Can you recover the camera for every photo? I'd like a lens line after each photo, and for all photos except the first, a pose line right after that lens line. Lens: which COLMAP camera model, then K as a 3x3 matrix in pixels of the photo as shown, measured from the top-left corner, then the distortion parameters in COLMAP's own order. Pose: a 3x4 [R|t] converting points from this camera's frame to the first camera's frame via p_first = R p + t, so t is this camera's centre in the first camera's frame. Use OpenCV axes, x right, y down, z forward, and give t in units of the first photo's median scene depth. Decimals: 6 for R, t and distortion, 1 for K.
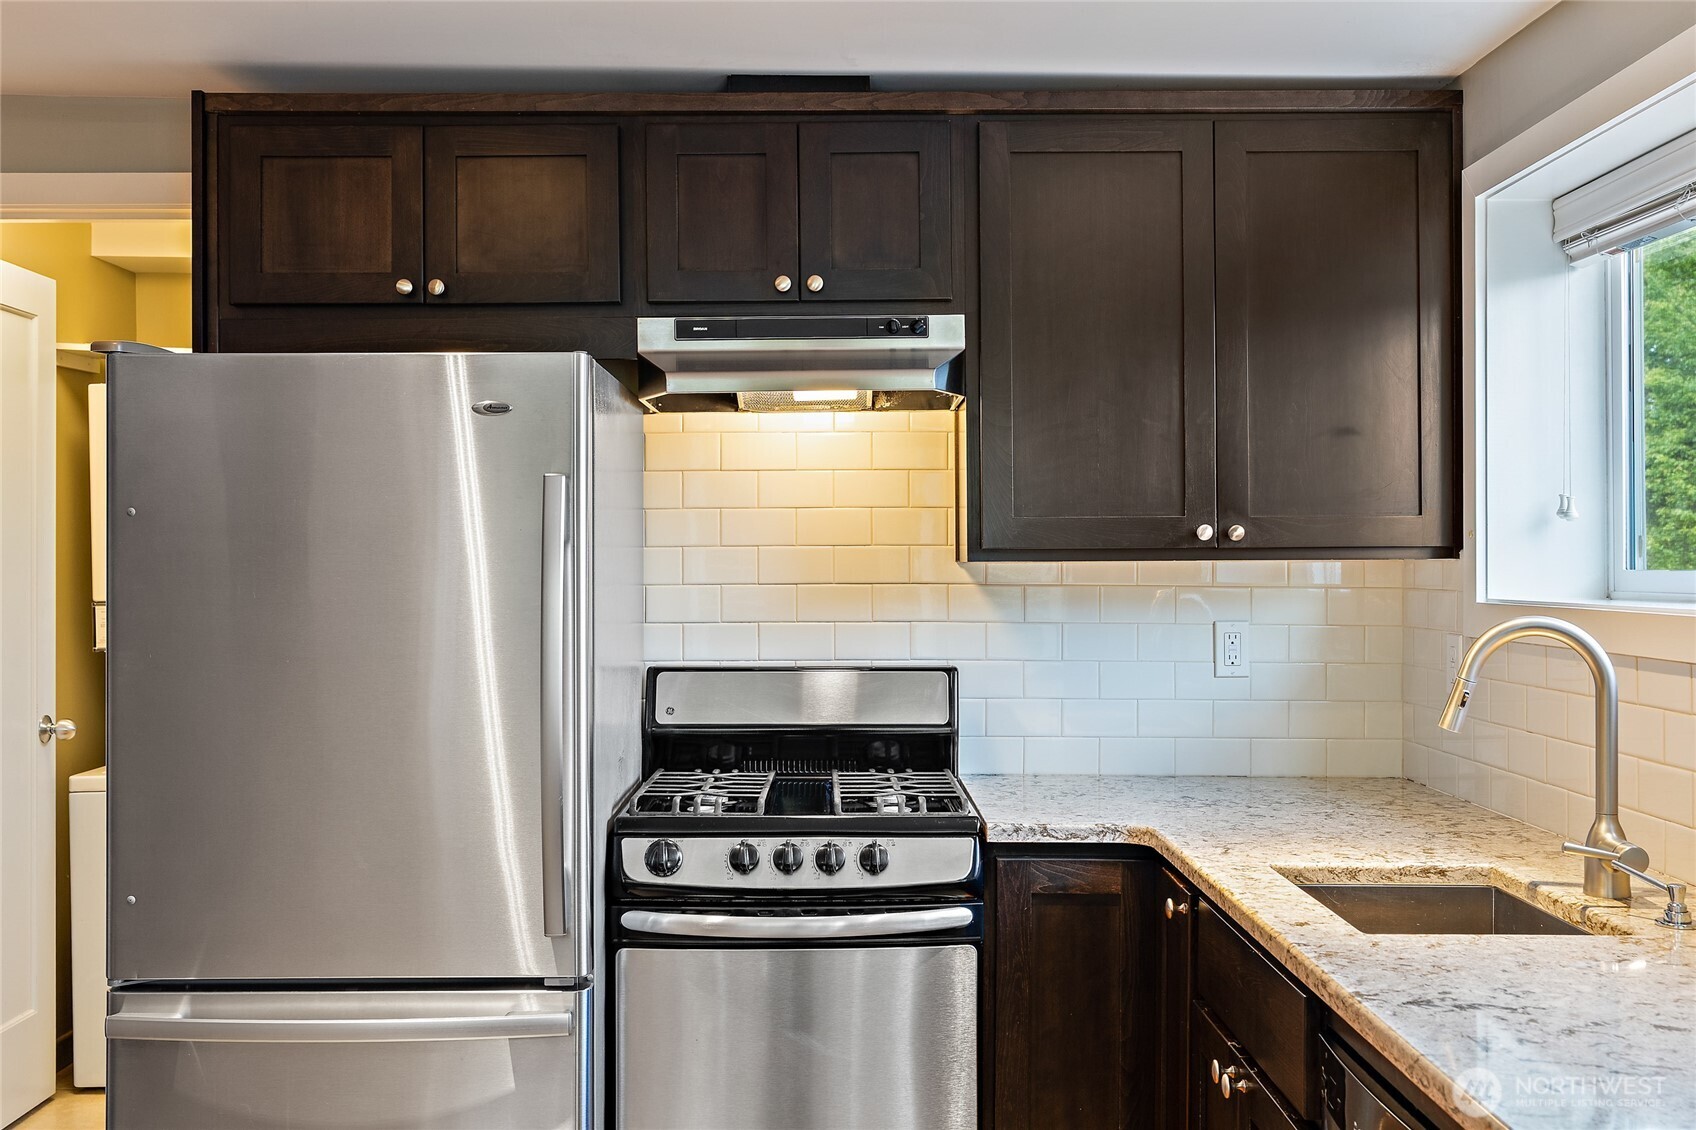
lens RADIAL K [[1673.1, 0, 853.5], [0, 1673.1, 538.6], [0, 0, 1]] dist [0.004311, 0.010153]
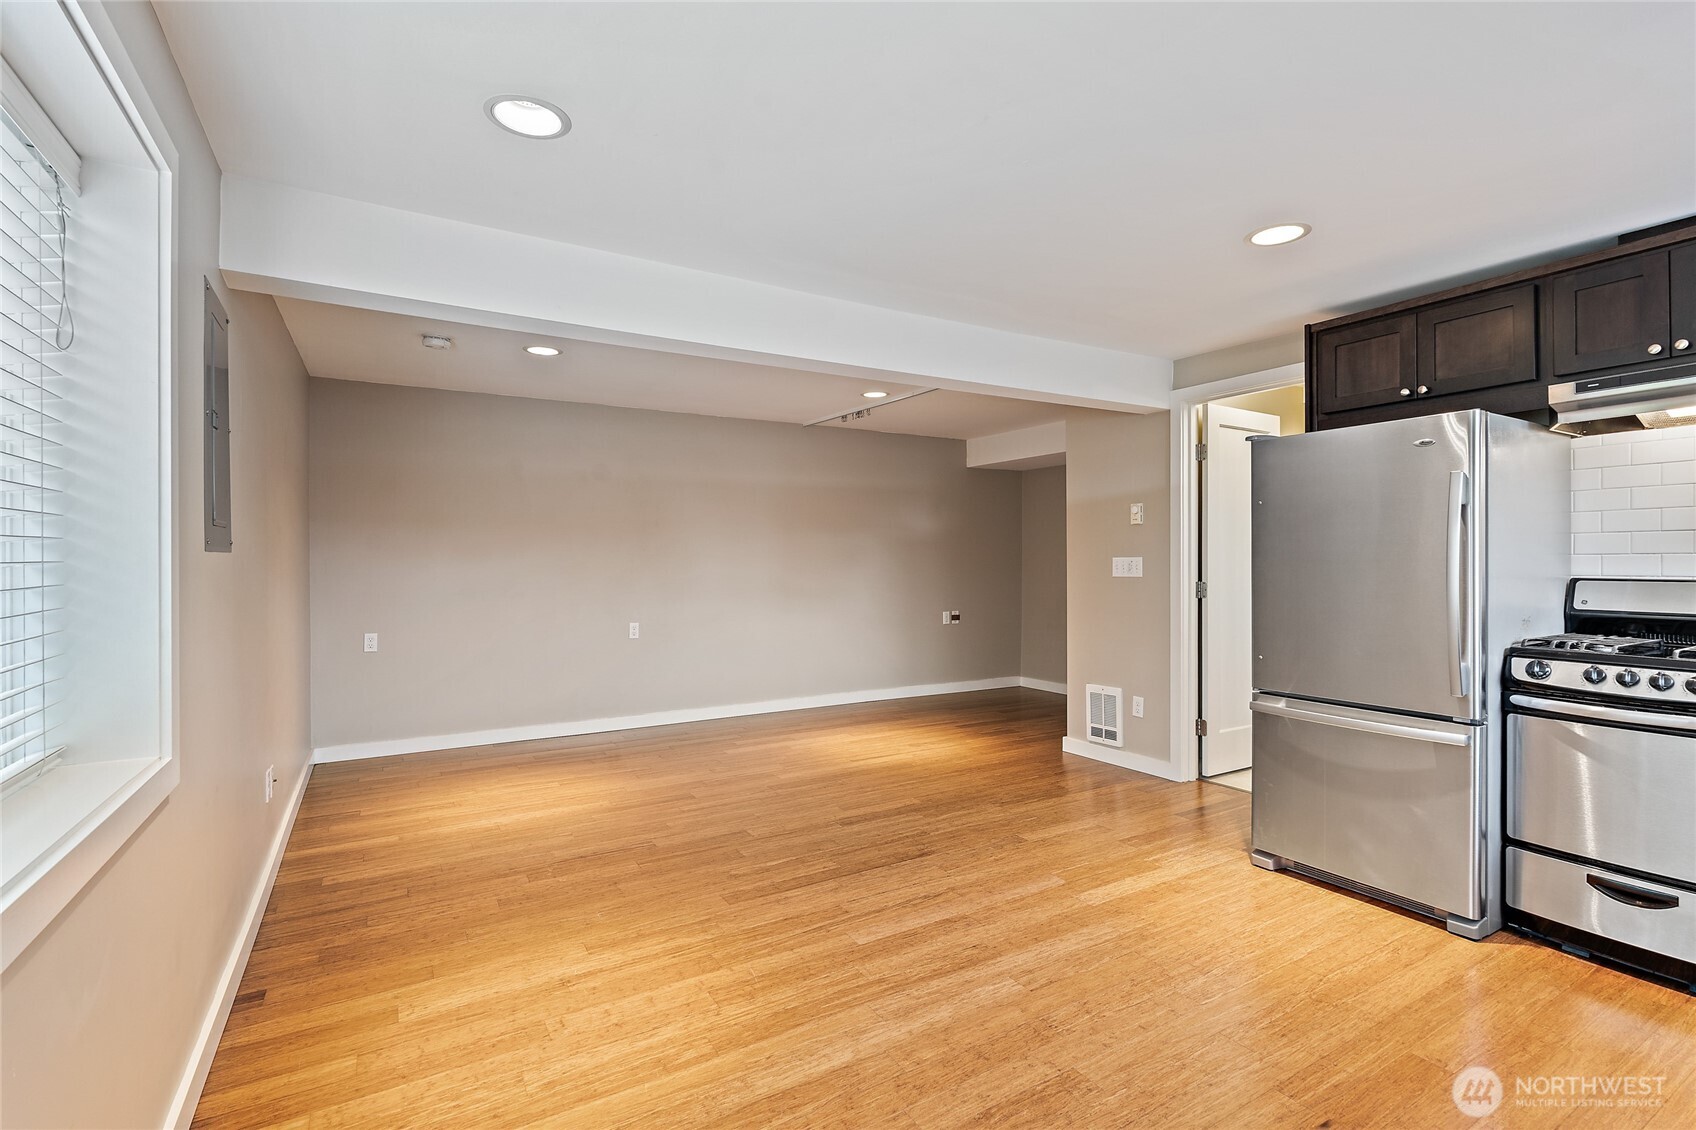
lens RADIAL K [[780.4, 0, 848.0], [0, 780.4, 565.0], [0, 0, 1]] dist [-0.001799, -0.000107]
pose [[0.500348, 0.006925, -0.865796, 0.233398], [0.011404, 0.999829, 0.014587, 0.045297], [0.865749, -0.017172, 0.500184, -0.104922]]
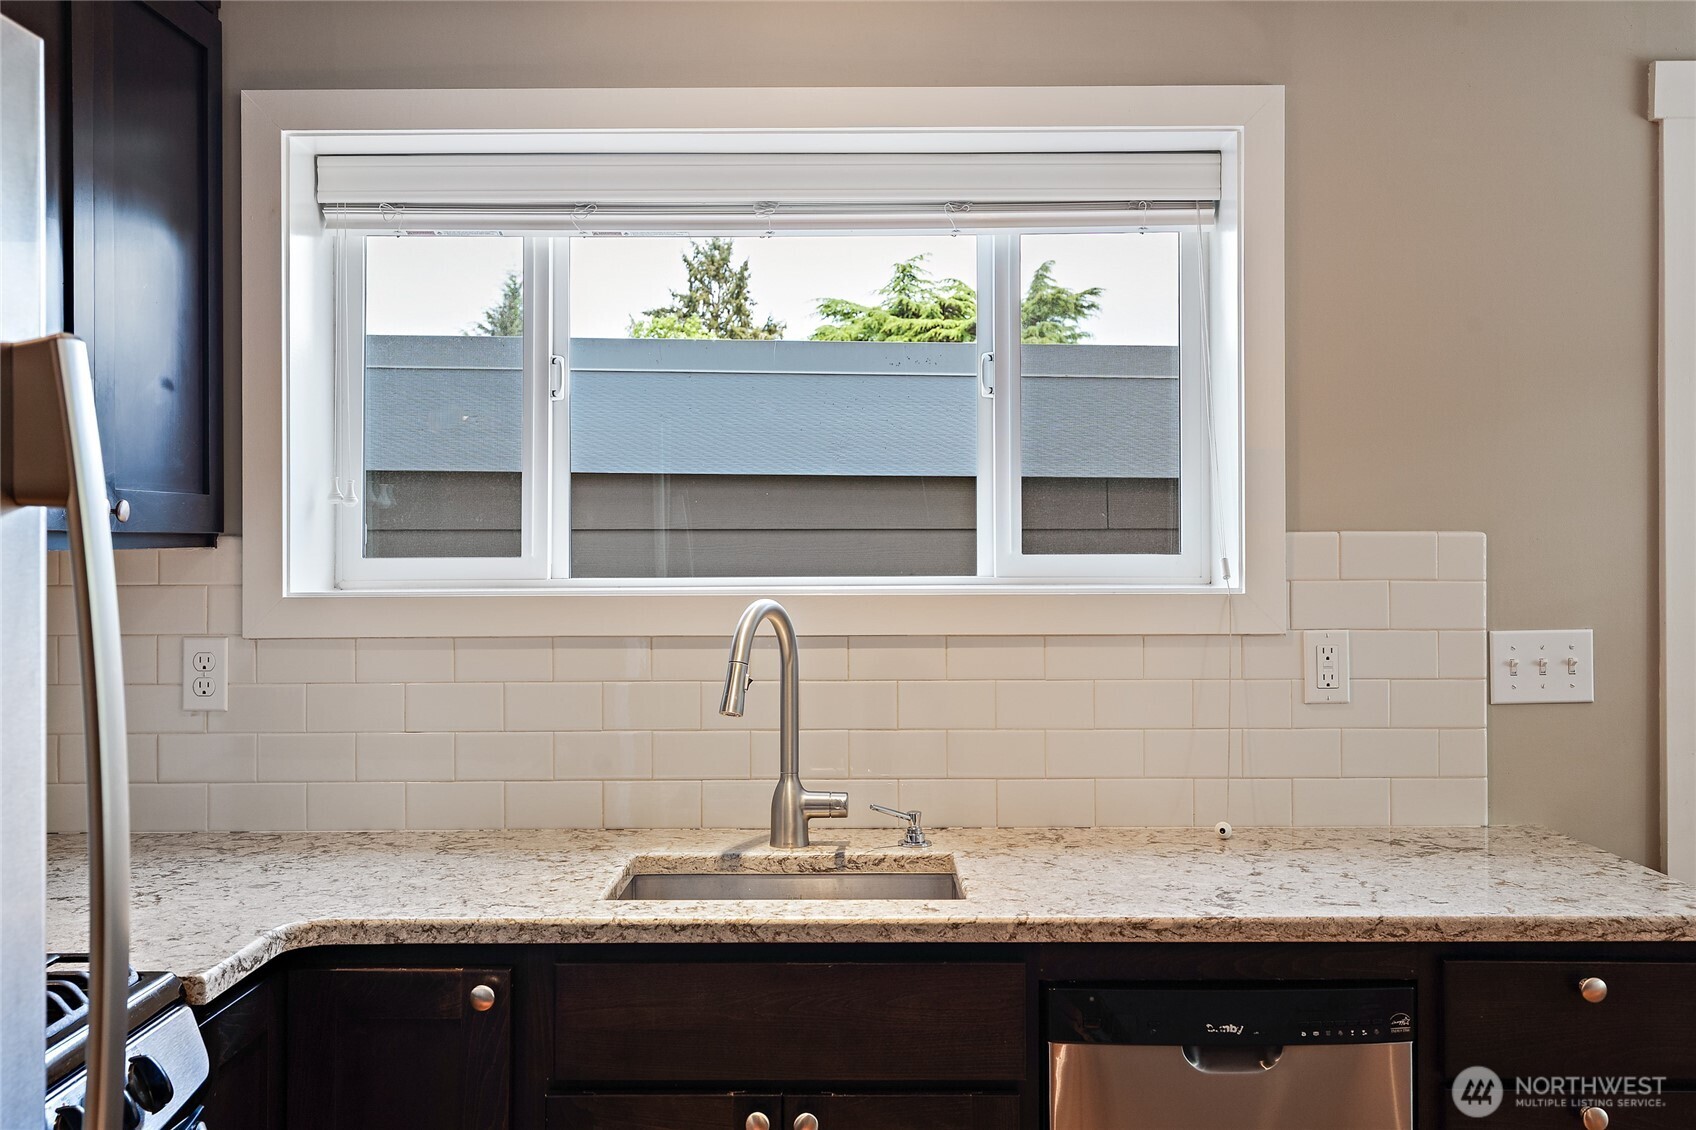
lens RADIAL K [[1673.1, 0, 853.5], [0, 1673.1, 538.6], [0, 0, 1]] dist [0.004311, 0.010153]
pose [[0.014669, 0.006445, 0.999872, -0.481753], [-0.008485, 0.999944, -0.006321, 0.010374], [-0.999856, -0.008391, 0.014723, 0.679706]]
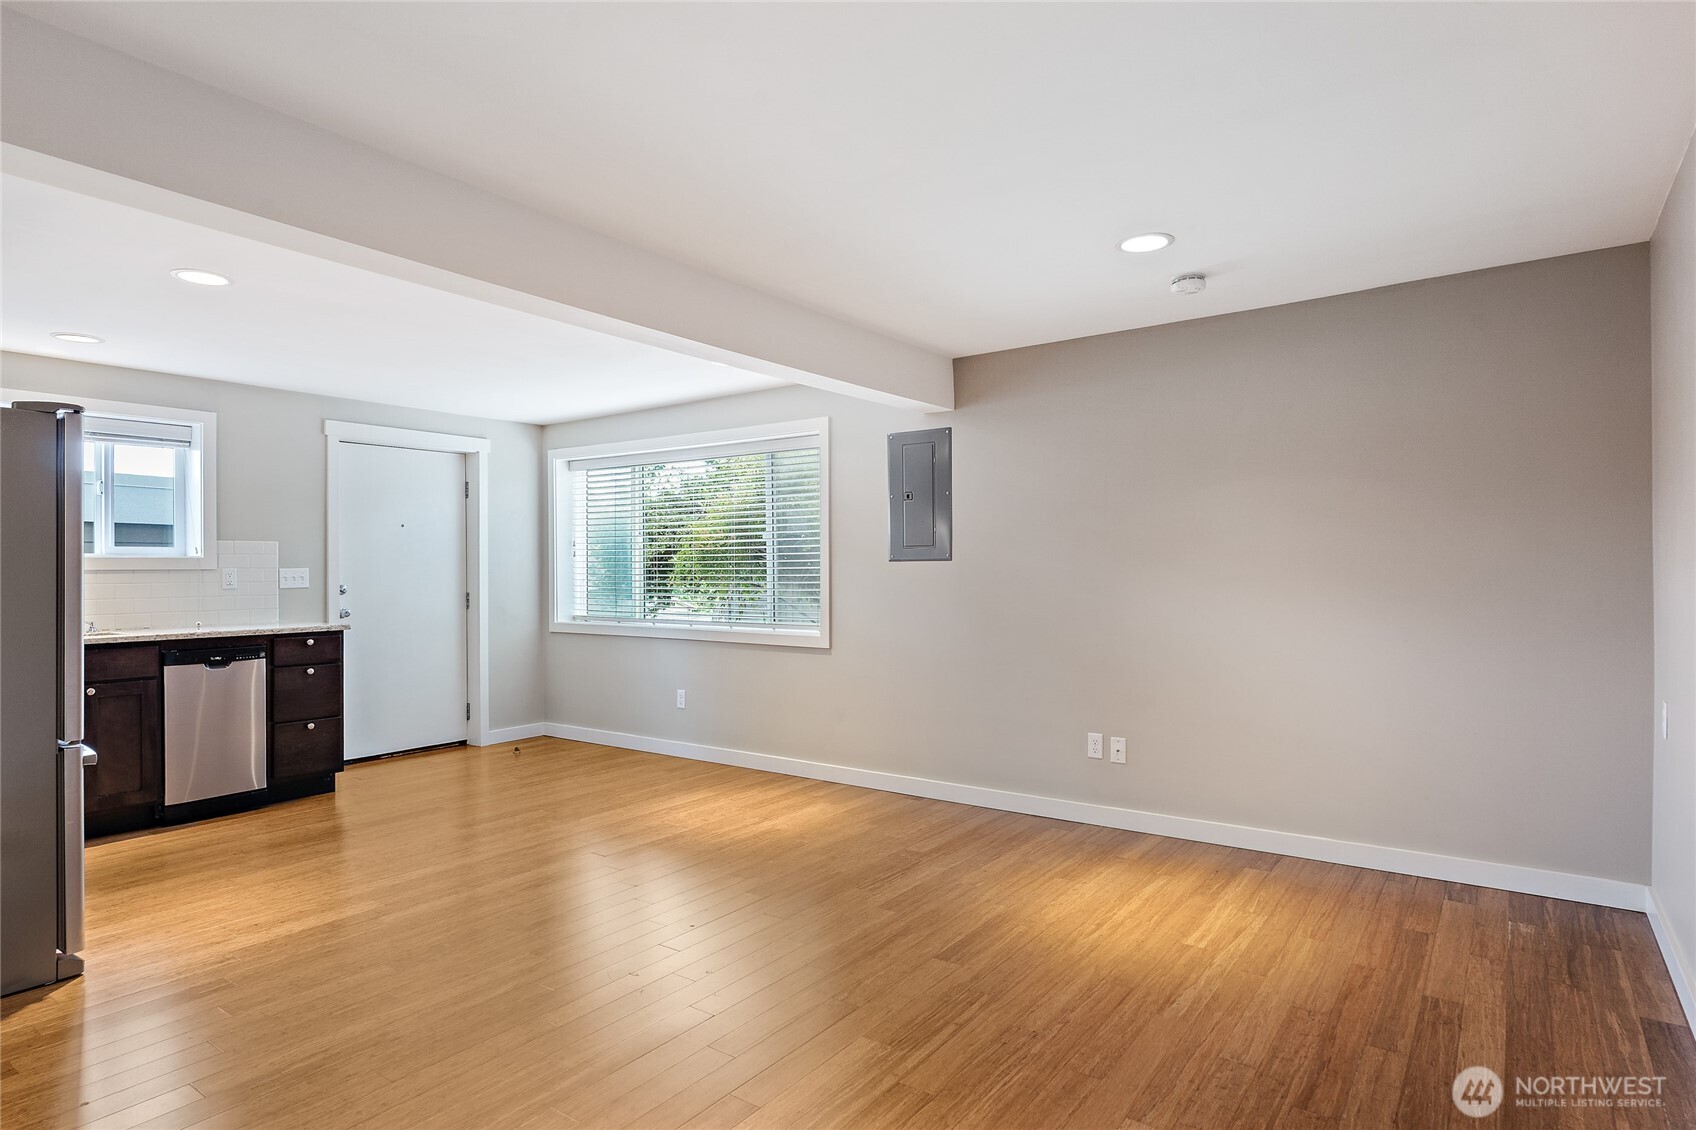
lens RADIAL K [[935.3, 0, 848.0], [0, 935.3, 565.0], [0, 0, 1]] dist [0.000834, 0.000684]
pose [[-0.803722, 0.008156, 0.594949, -1.527339], [0.000101, 0.999908, -0.013570, 0.066884], [-0.595005, -0.010846, -0.803649, 1.144372]]
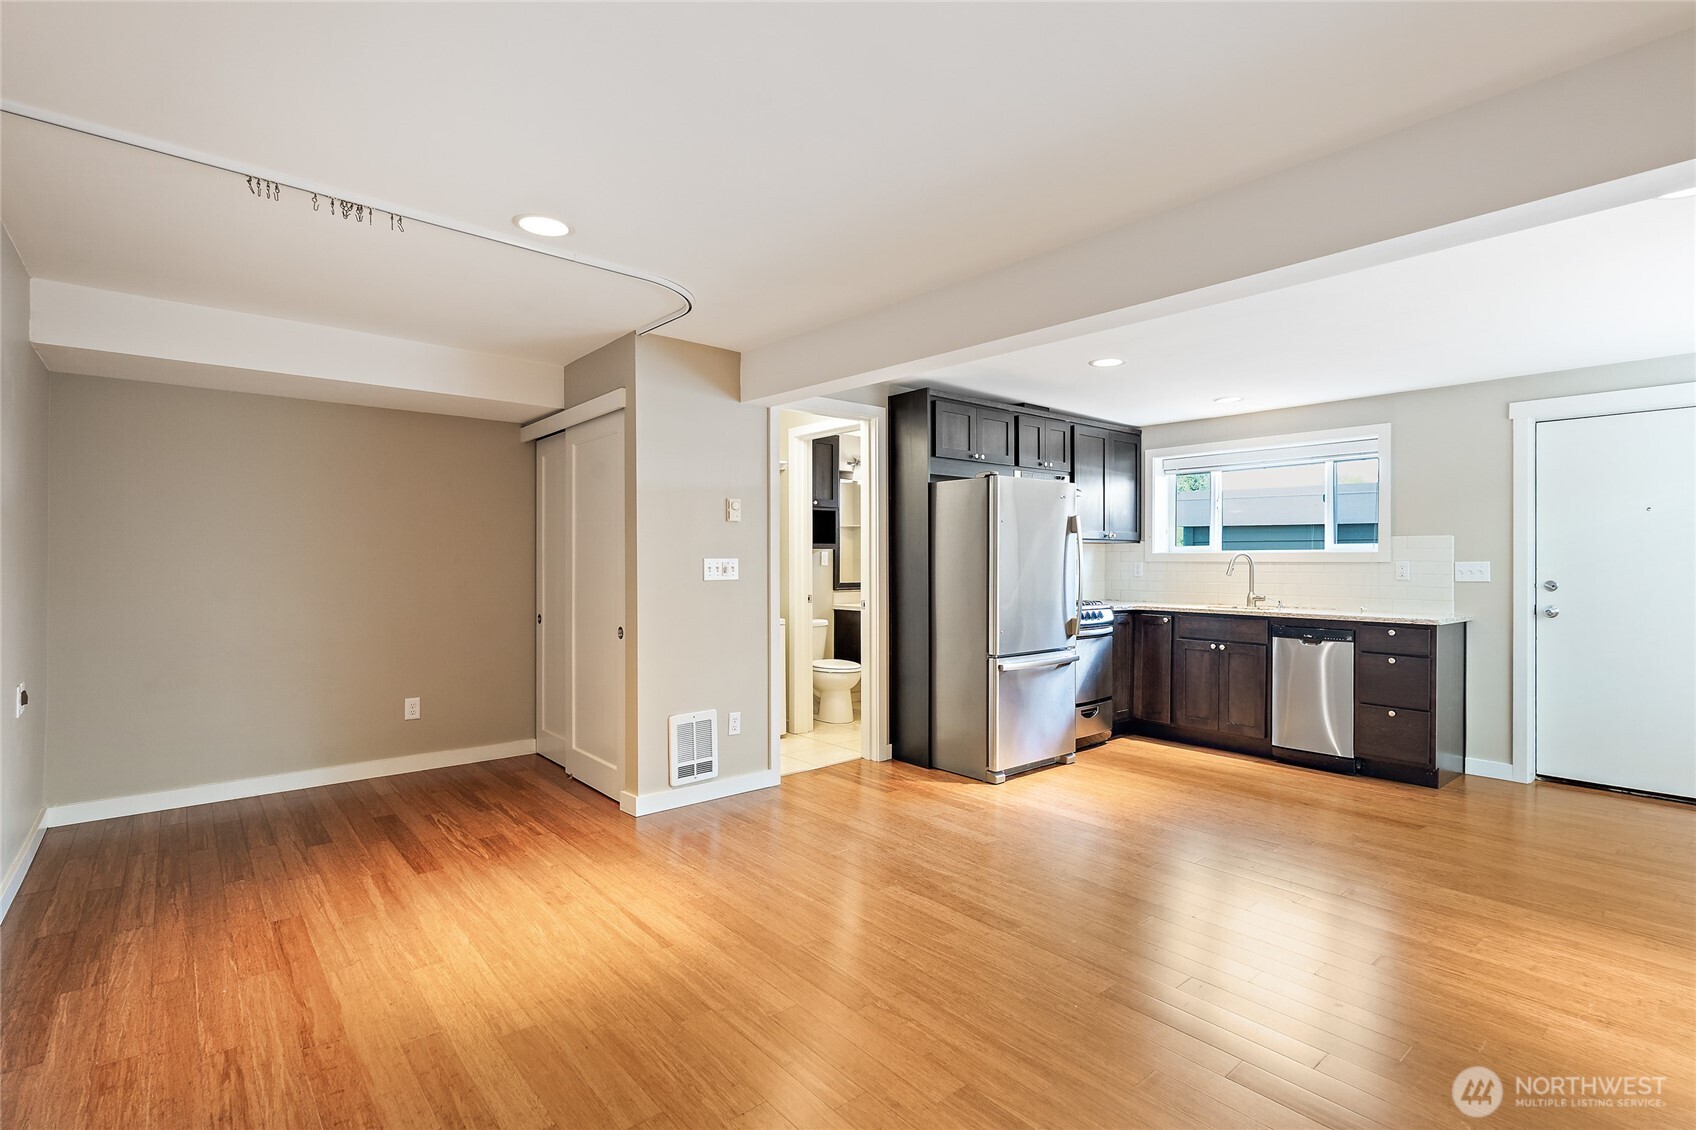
lens RADIAL K [[809.9, 0, 853.9], [0, 809.9, 559.6], [0, 0, 1]] dist [-0.002022, -0.000736]
pose [[0.769122, 0.005558, 0.639078, -1.491084], [-0.012118, 0.999909, 0.005888, 0.049822], [-0.638987, -0.012273, 0.769120, -0.091410]]
